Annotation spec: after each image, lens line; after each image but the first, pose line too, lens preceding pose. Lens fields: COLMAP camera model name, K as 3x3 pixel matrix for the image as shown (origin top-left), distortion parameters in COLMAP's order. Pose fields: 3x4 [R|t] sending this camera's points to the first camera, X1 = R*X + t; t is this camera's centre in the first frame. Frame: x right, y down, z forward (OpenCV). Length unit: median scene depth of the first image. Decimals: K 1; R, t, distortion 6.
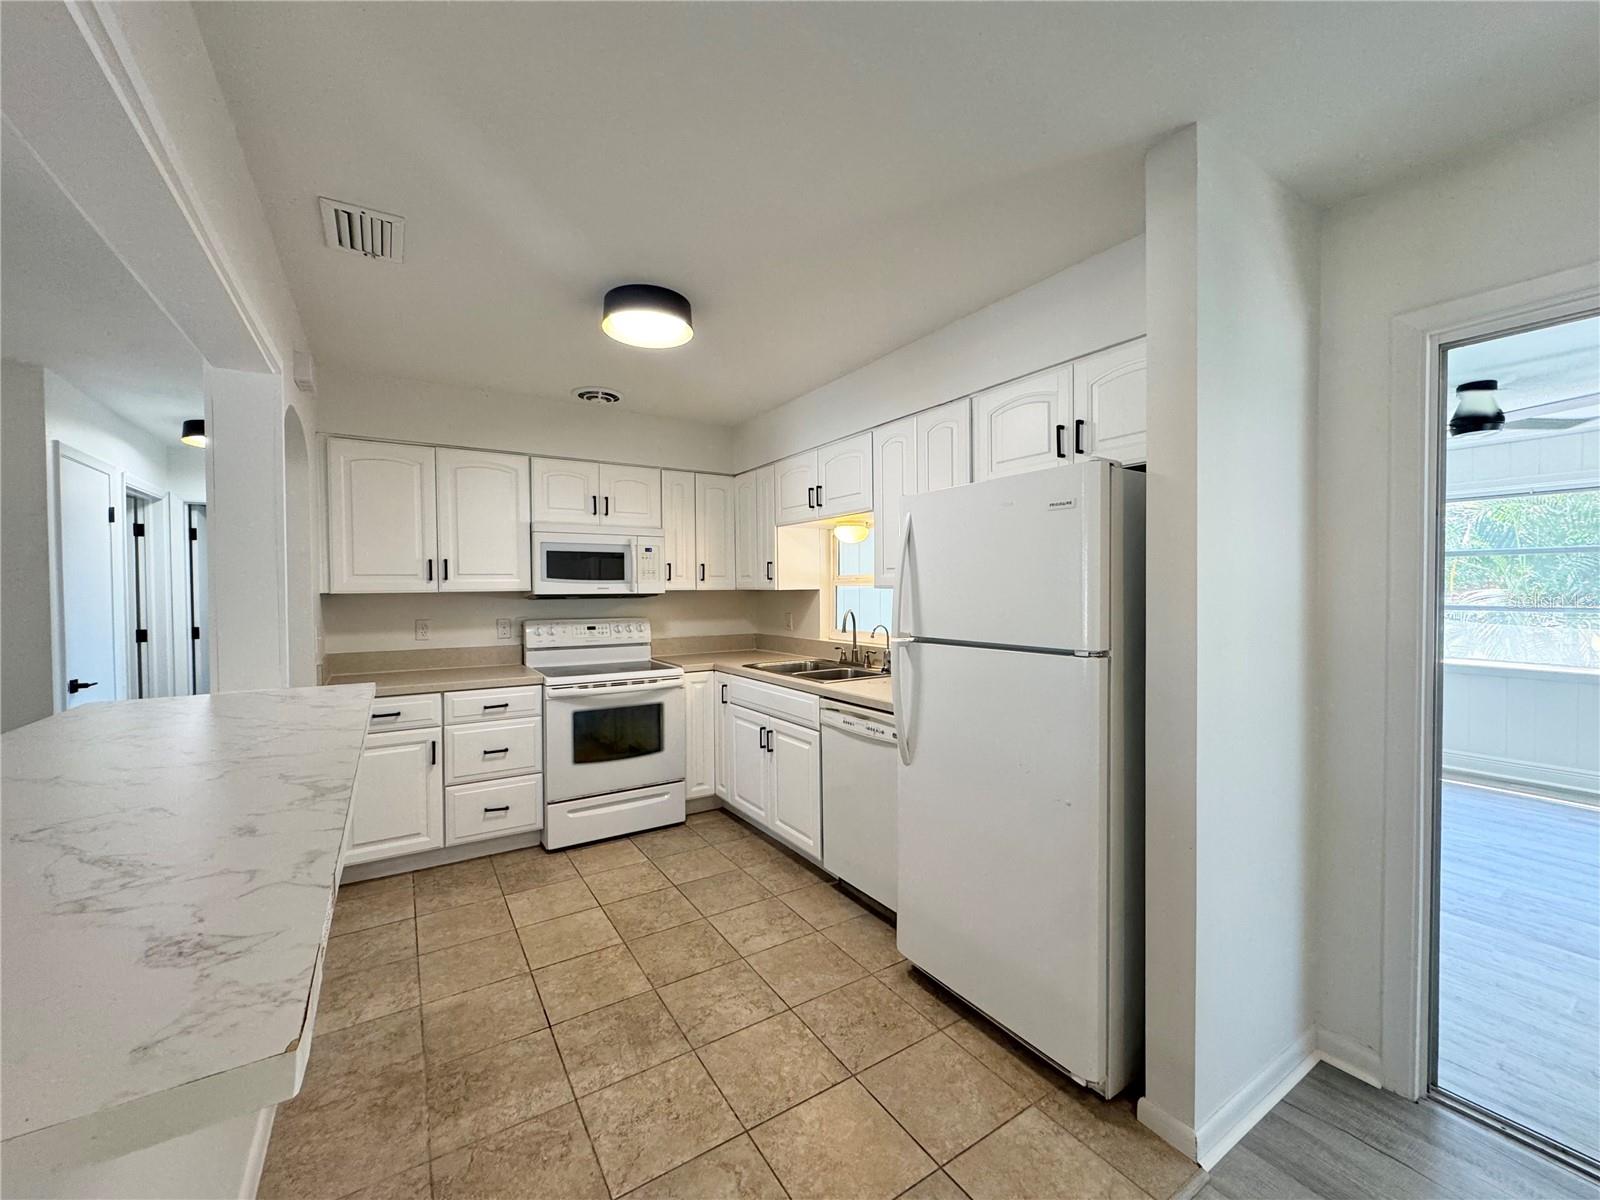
lens RADIAL K [[637.7, 0, 799.3], [0, 637.7, 599.9], [0, 0, 1]] dist [-0.002634, 0.001265]
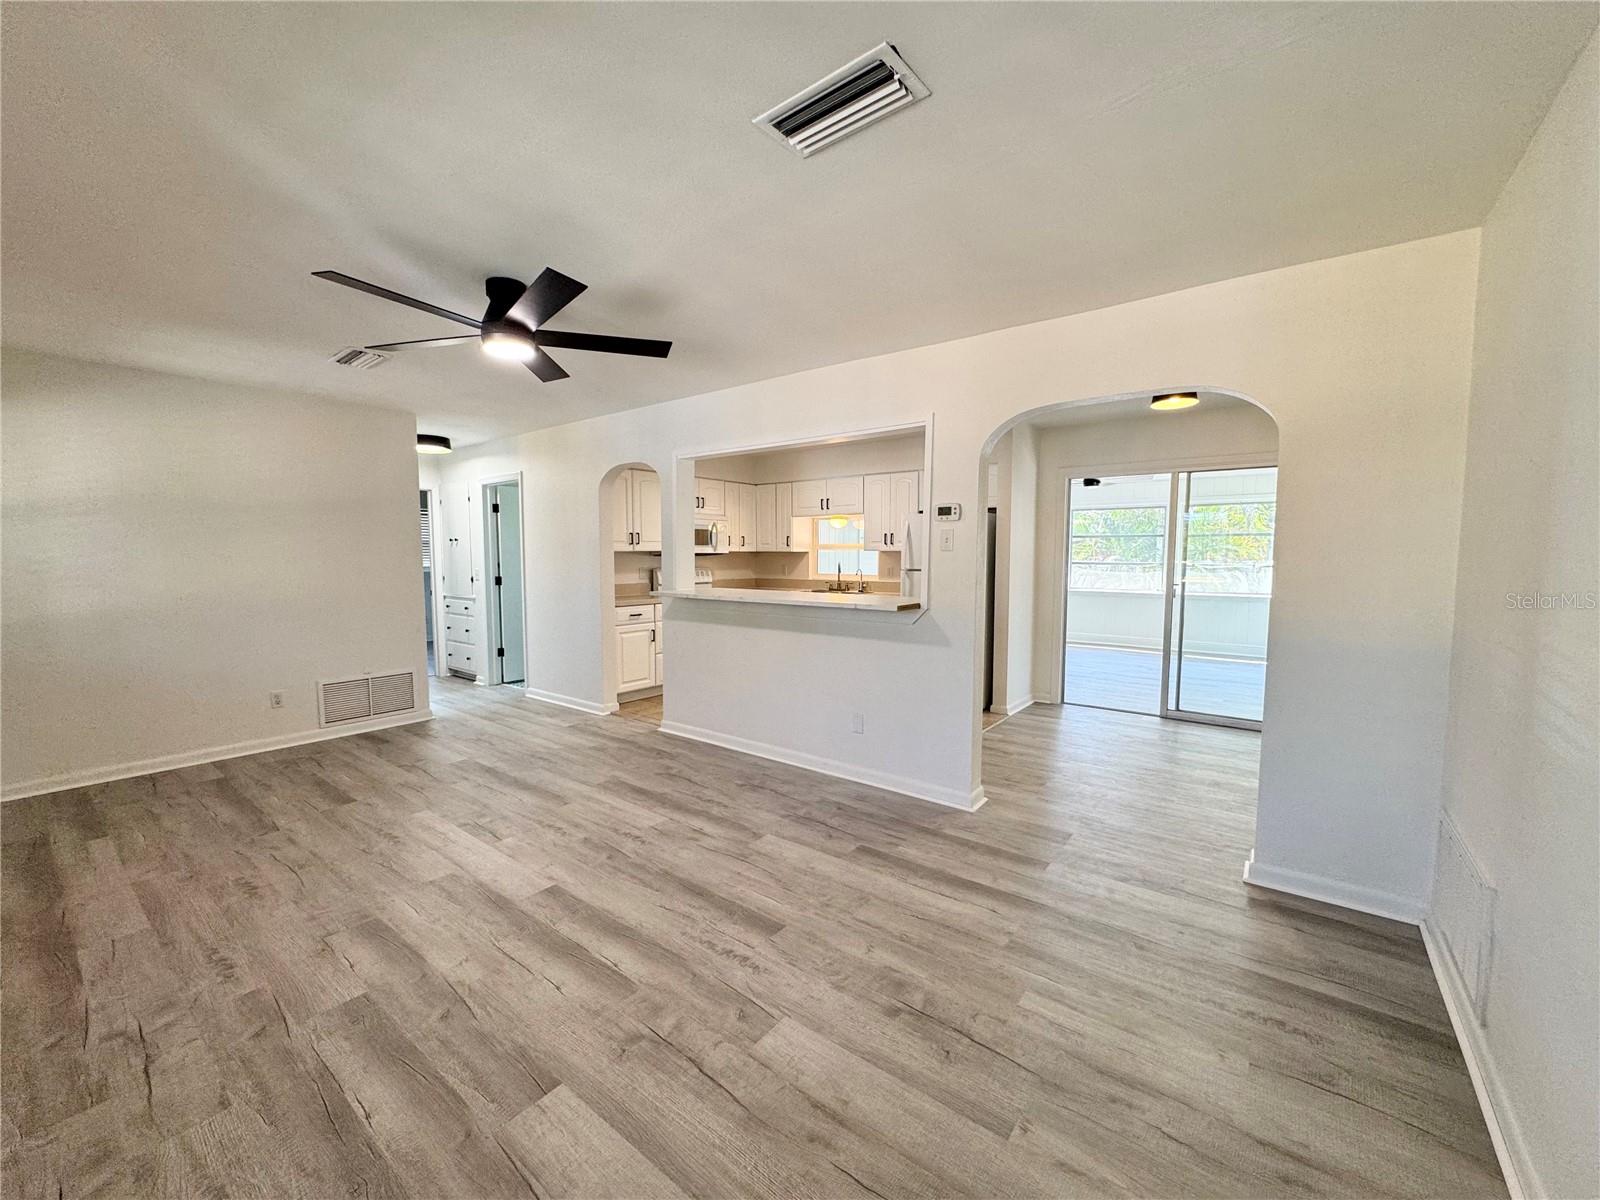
lens RADIAL K [[637.7, 0, 795.0], [0, 637.7, 601.3], [0, 0, 1]] dist [-0.002634, 0.001265]
pose [[0.942053, -0.017151, 0.335026, -0.698579], [-0.001168, 0.998518, 0.054401, 0.028711], [-0.335463, -0.051641, 0.940637, -0.799115]]
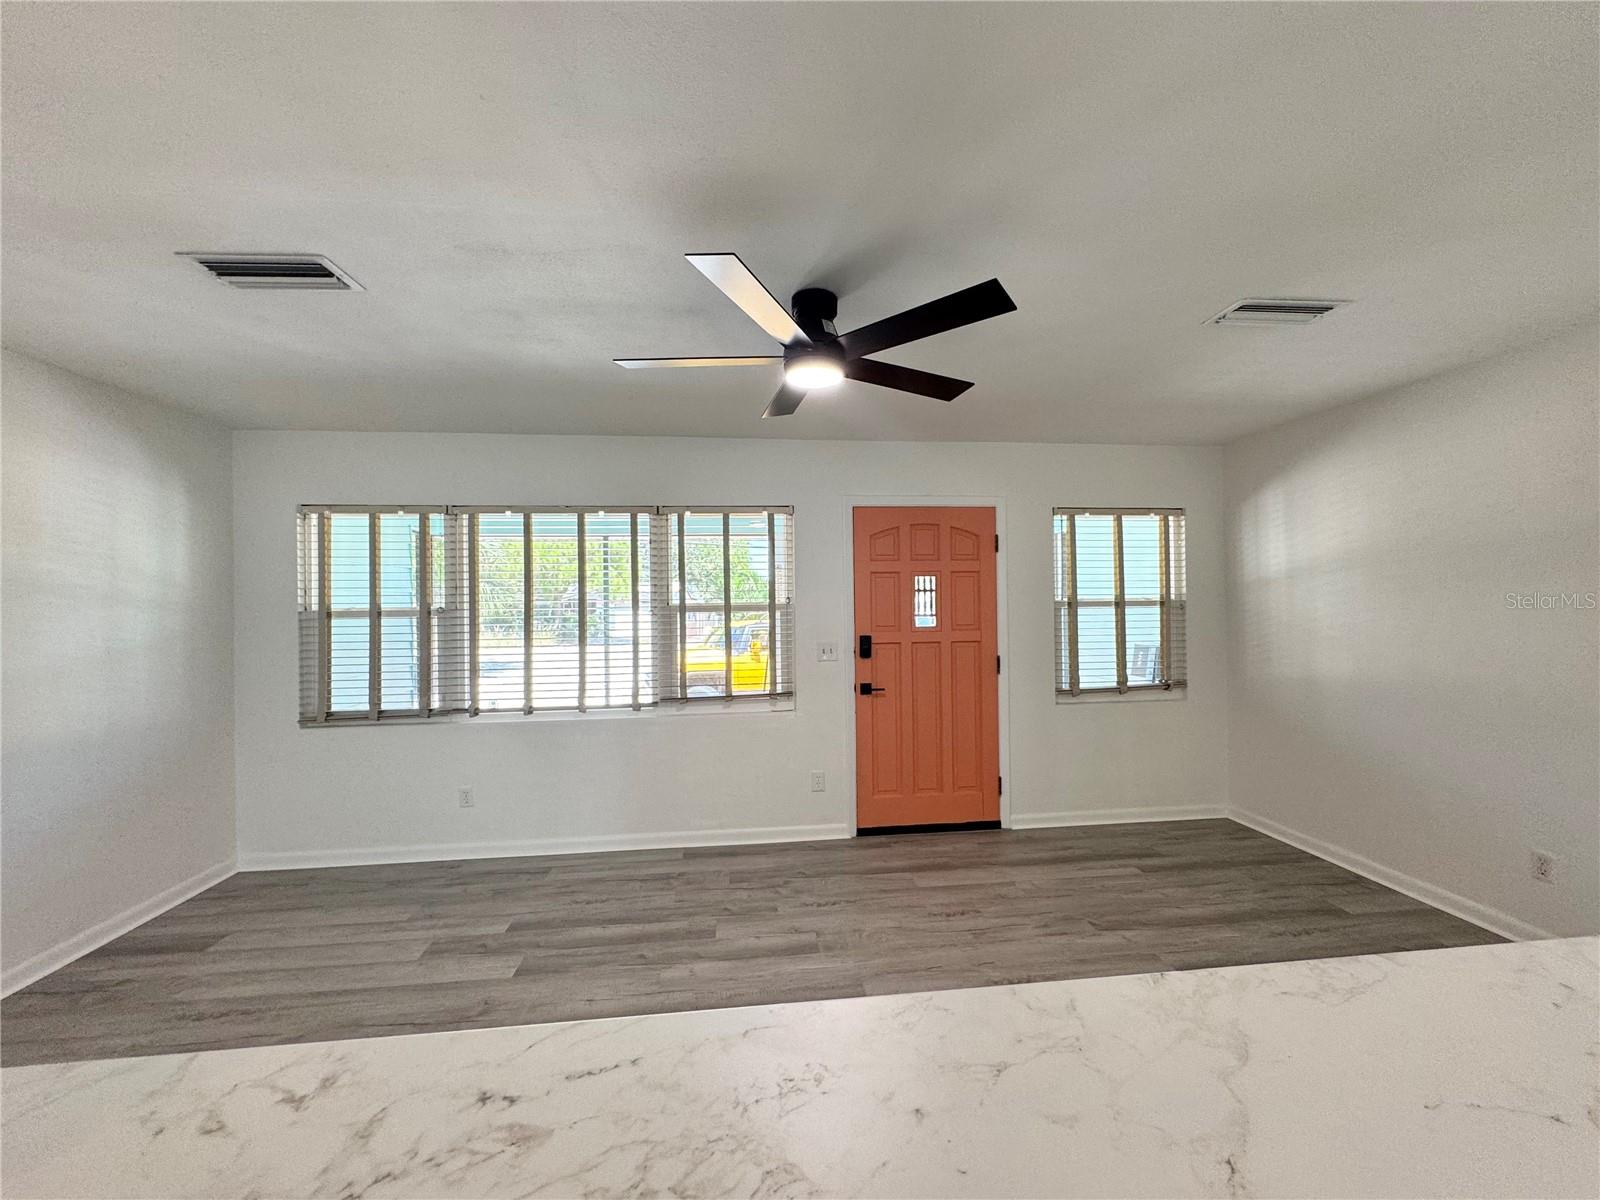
lens RADIAL K [[637.7, 0, 800.2], [0, 637.7, 600.3], [0, 0, 1]] dist [-0.002634, 0.001265]
pose [[-0.437958, 0.009071, -0.898950, -0.218466], [-0.001842, 0.999938, 0.010987, -0.019663], [0.898994, 0.006468, -0.437914, 0.269779]]
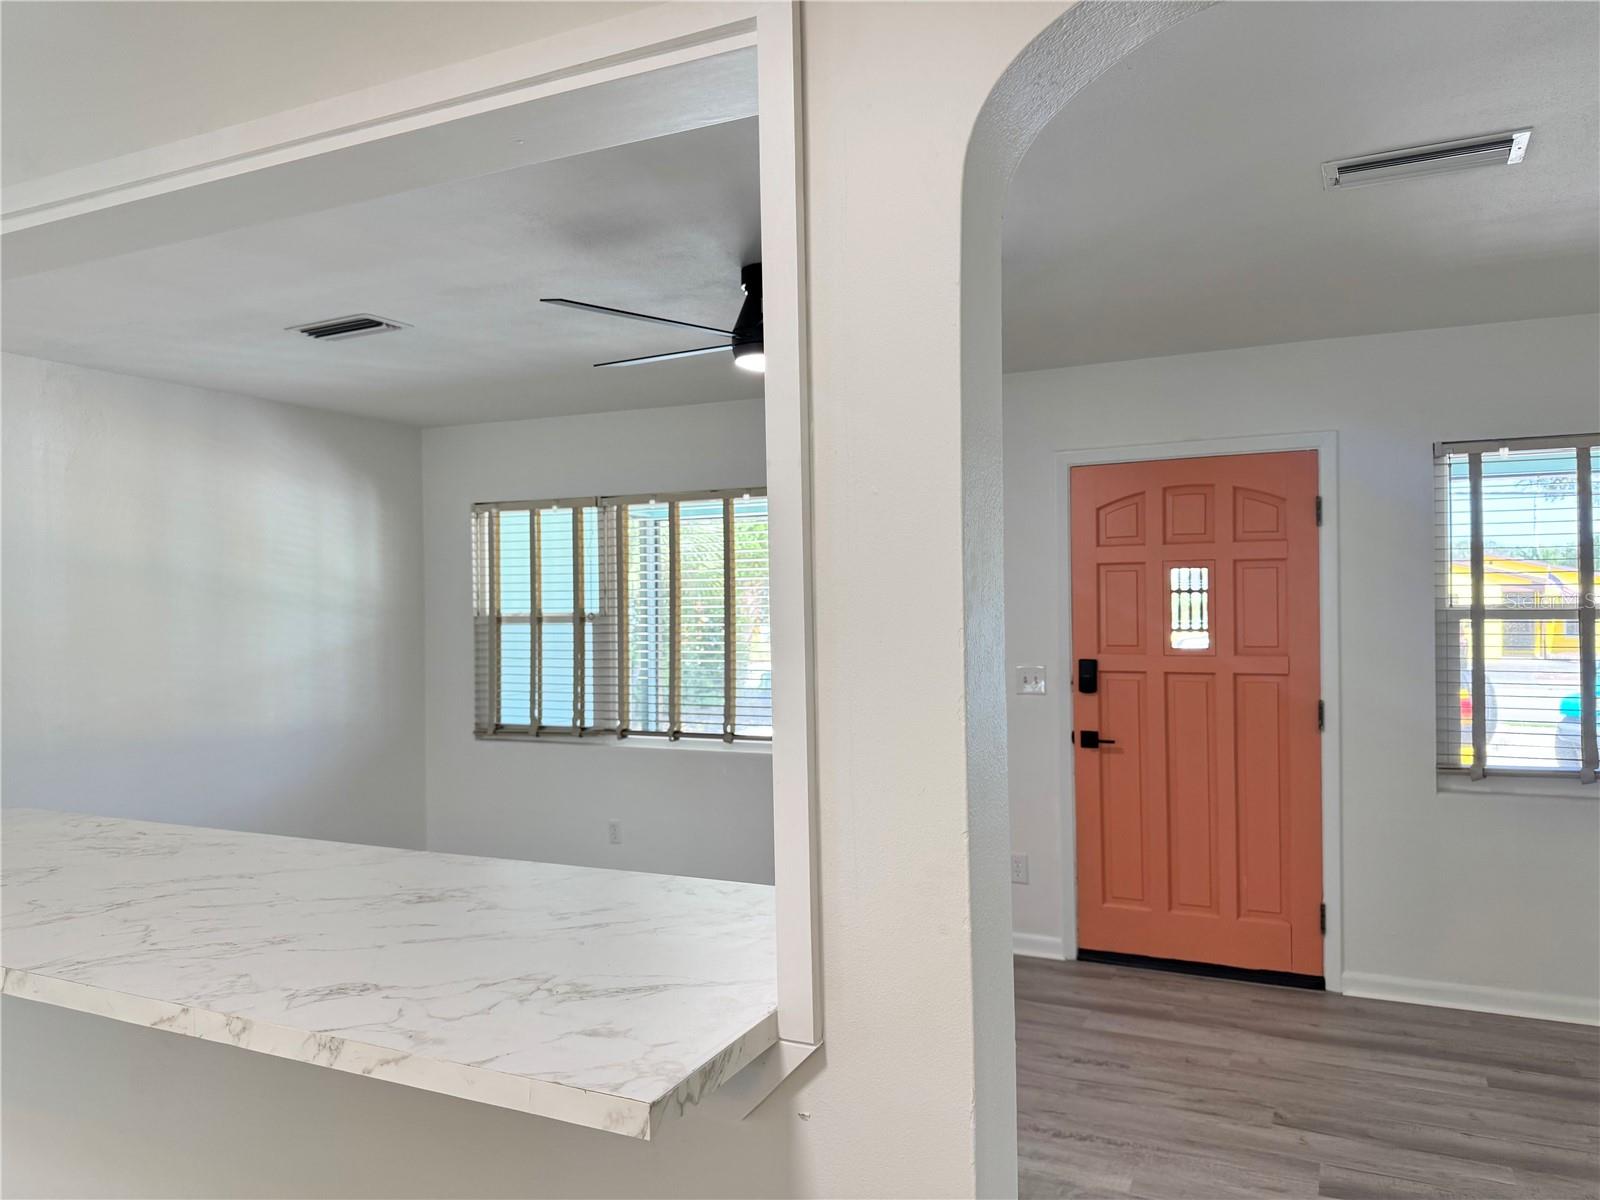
lens RADIAL K [[1127.5, 0, 809.5], [0, 1127.5, 594.3], [0, 0, 1]] dist [0.048911, -0.058434]
pose [[-0.843708, 0.009987, -0.536710, -0.289573], [0.005804, 0.999938, 0.009482, -0.035810], [0.536772, 0.004885, -0.843713, 0.823155]]
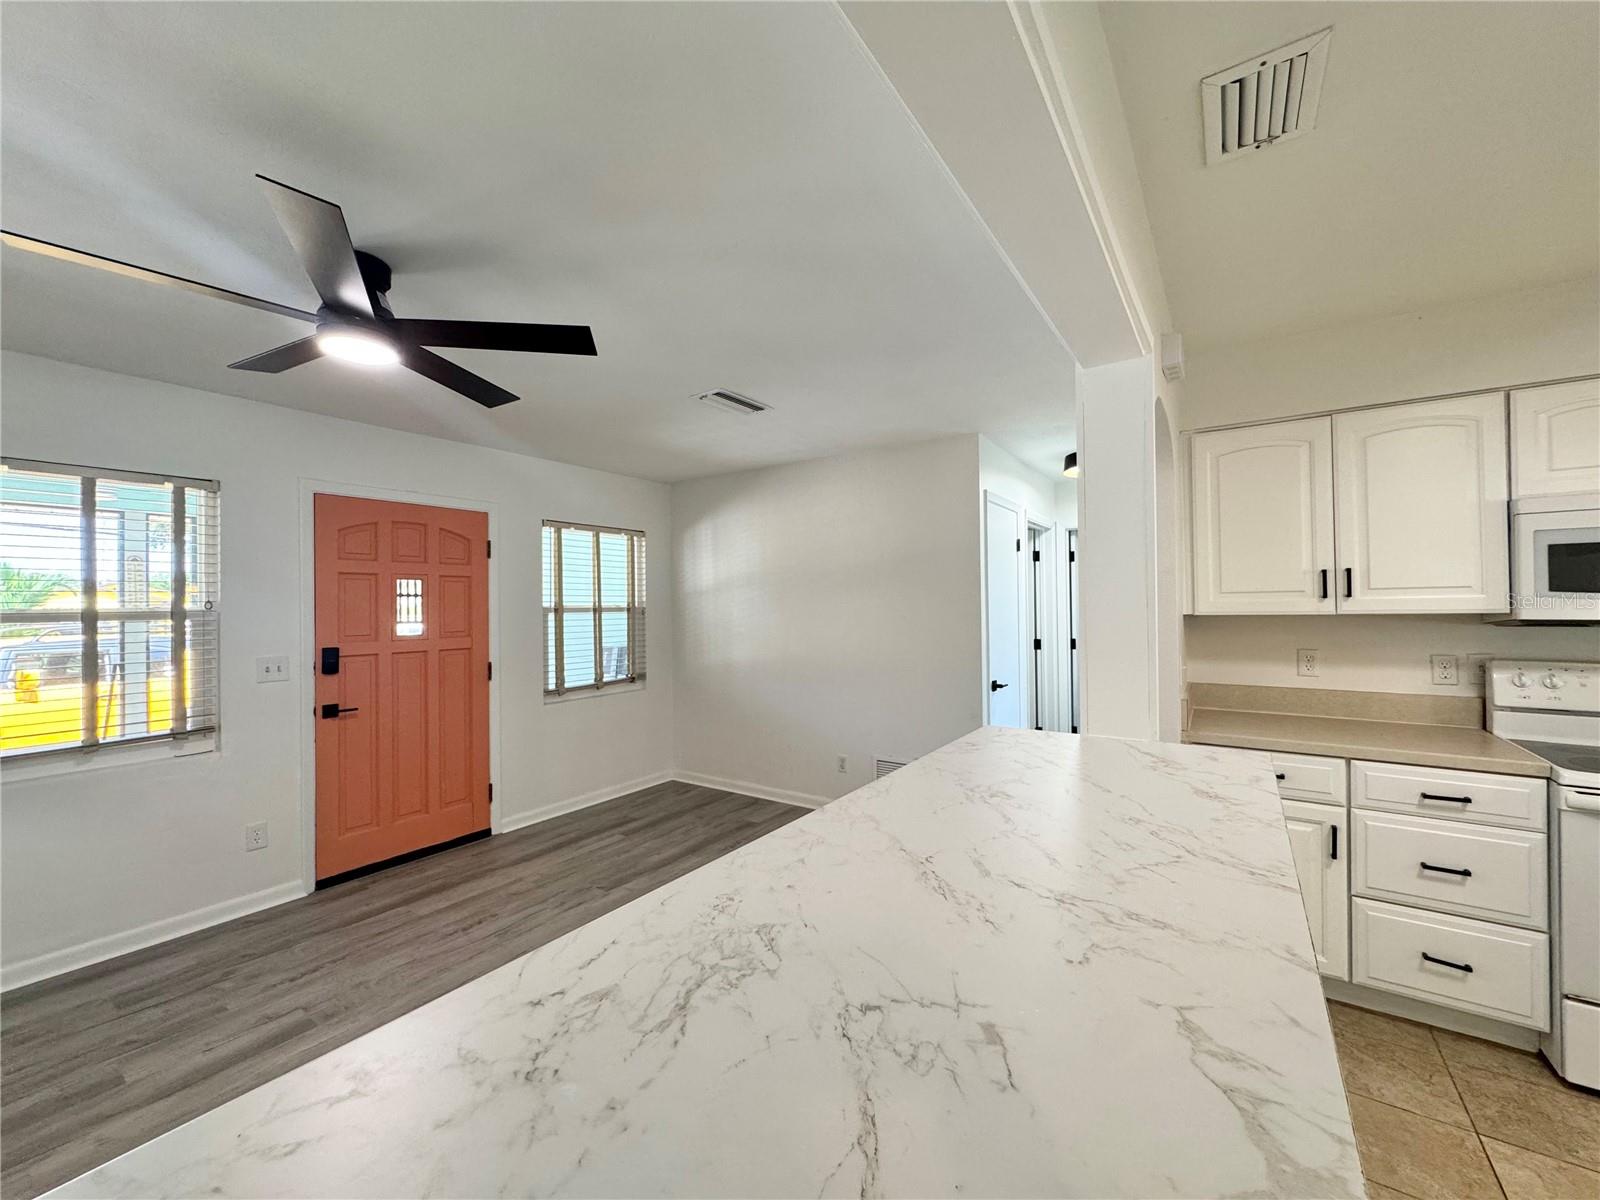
lens RADIAL K [[637.7, 0, 801.2], [0, 637.7, 598.9], [0, 0, 1]] dist [-0.002634, 0.001265]
pose [[0.394006, -0.005471, -0.919091, -0.134051], [-0.010165, 0.999895, -0.010310, -0.015015], [0.919051, 0.013405, 0.393910, 0.150074]]
